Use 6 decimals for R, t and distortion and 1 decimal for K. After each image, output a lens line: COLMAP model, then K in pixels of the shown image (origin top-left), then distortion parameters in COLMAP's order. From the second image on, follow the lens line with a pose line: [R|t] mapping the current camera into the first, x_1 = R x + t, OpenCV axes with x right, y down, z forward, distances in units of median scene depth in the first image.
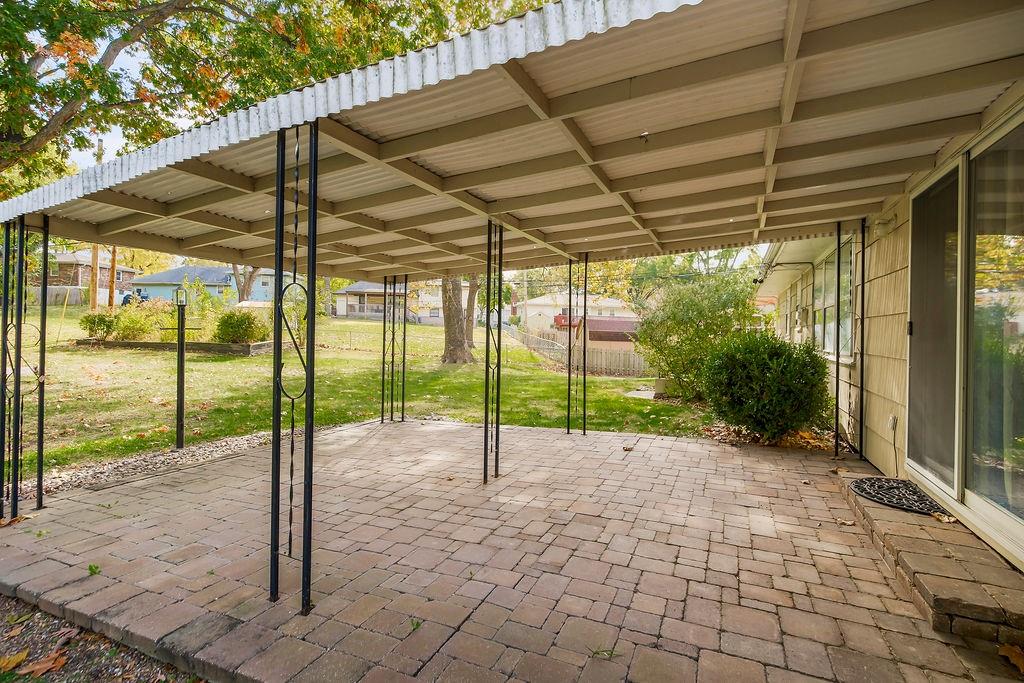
lens RADIAL K [[478.5, 0, 510.3], [0, 478.5, 337.1], [0, 0, 1]] dist [-0.001762, -0.000102]
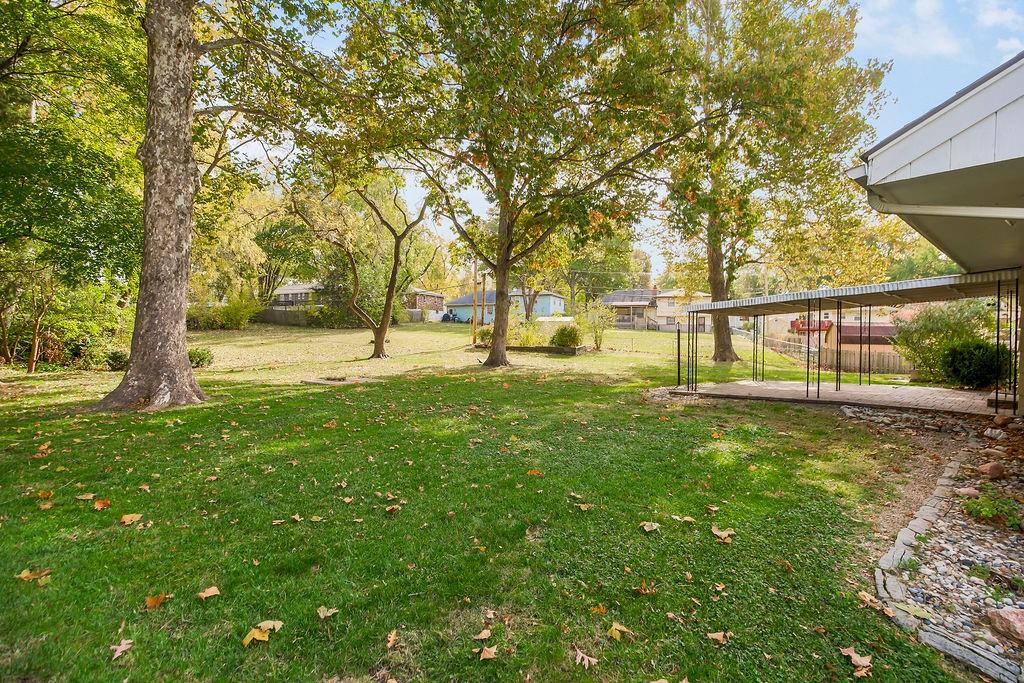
lens RADIAL K [[478.5, 0, 515.1], [0, 478.5, 344.2], [0, 0, 1]] dist [-0.001762, -0.000102]
pose [[0.921249, -0.005829, -0.388929, -0.136376], [0.007284, 0.999971, 0.002267, 0.000019], [0.388904, -0.004922, 0.921265, -0.462480]]
